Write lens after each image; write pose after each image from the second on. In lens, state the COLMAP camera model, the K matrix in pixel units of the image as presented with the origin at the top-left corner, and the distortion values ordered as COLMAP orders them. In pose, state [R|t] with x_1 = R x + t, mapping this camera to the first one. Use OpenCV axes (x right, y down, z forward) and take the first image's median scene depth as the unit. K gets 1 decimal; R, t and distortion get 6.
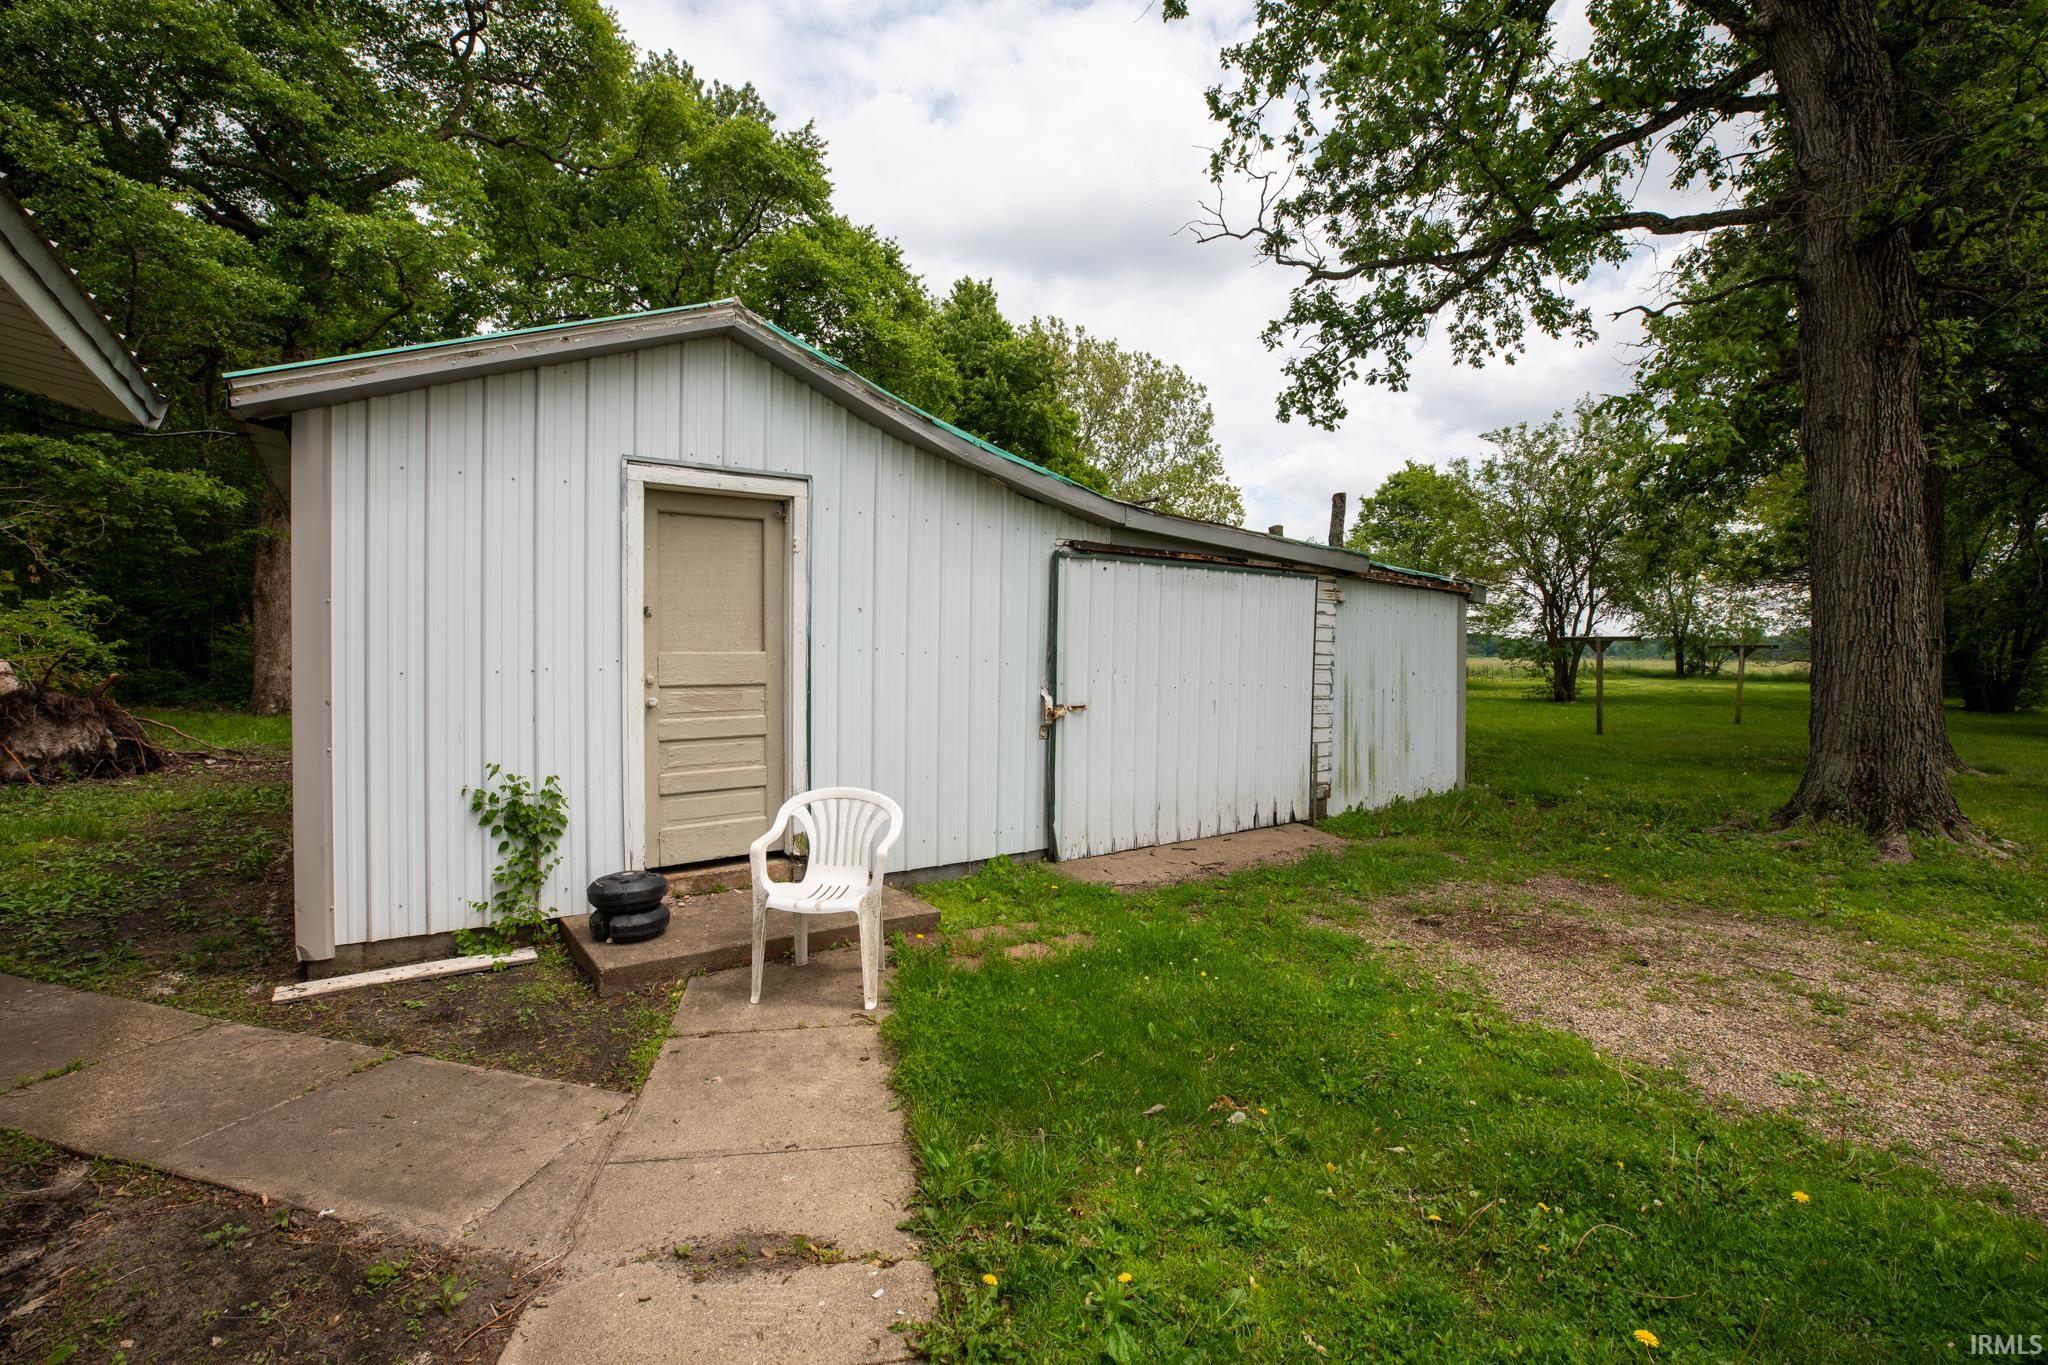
lens RADIAL K [[939.2, 0, 1023.8], [0, 939.2, 678.5], [0, 0, 1]] dist [-0.021363, 0.000820]
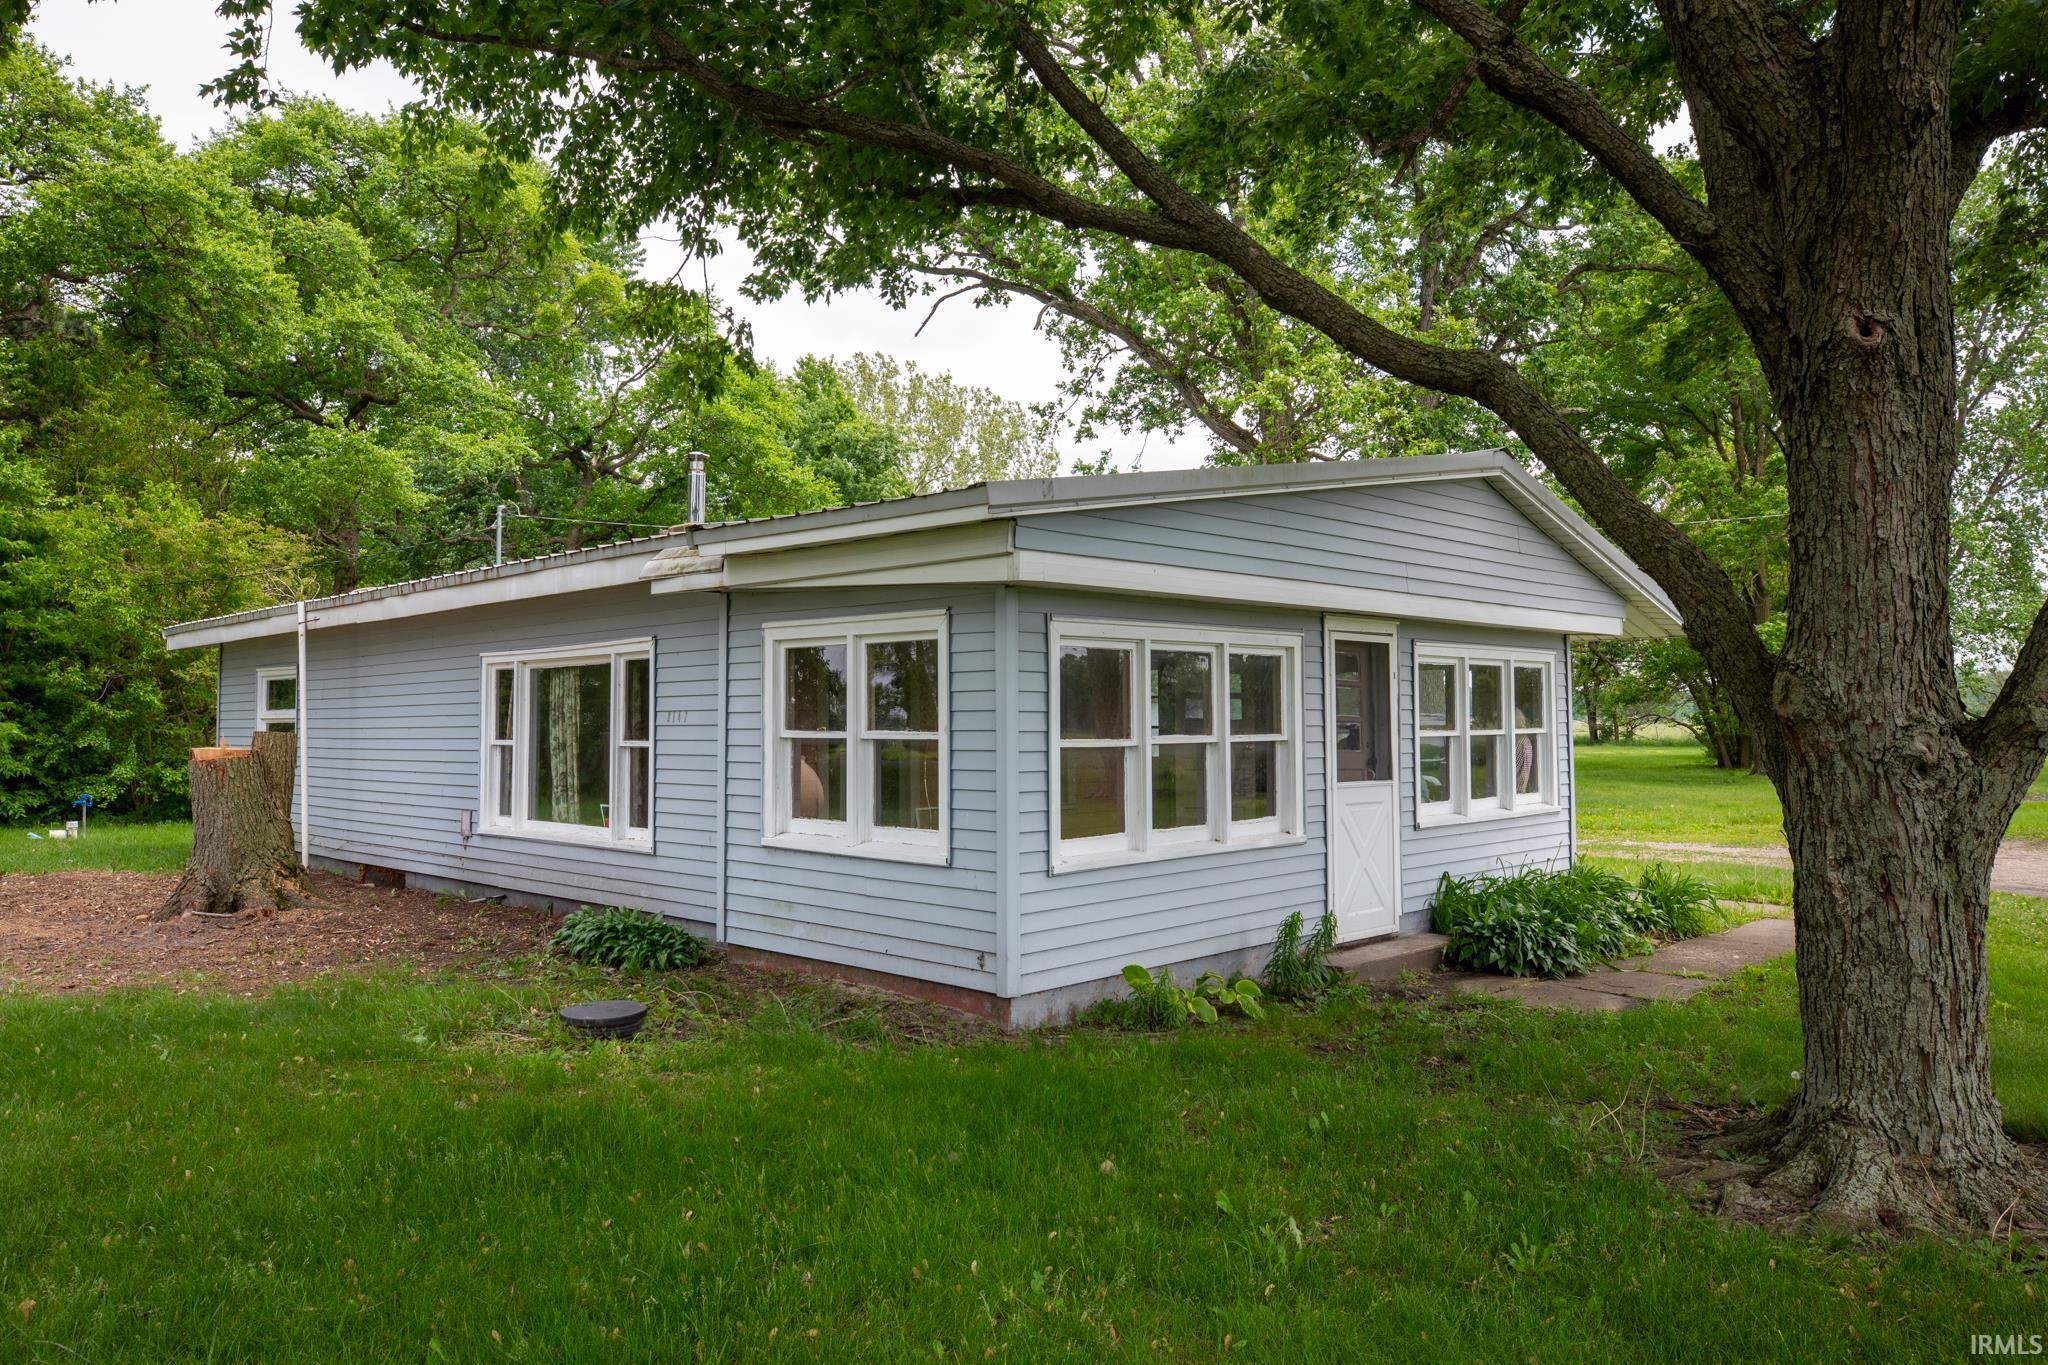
lens RADIAL K [[1376.3, 0, 1025.8], [0, 1376.3, 681.2], [0, 0, 1]] dist [0.003723, 0.000199]
pose [[0.987342, -0.012278, 0.158128, -0.042829], [0.022074, 0.997934, -0.060343, 0.008405], [-0.157060, 0.063070, 0.985573, -0.284200]]
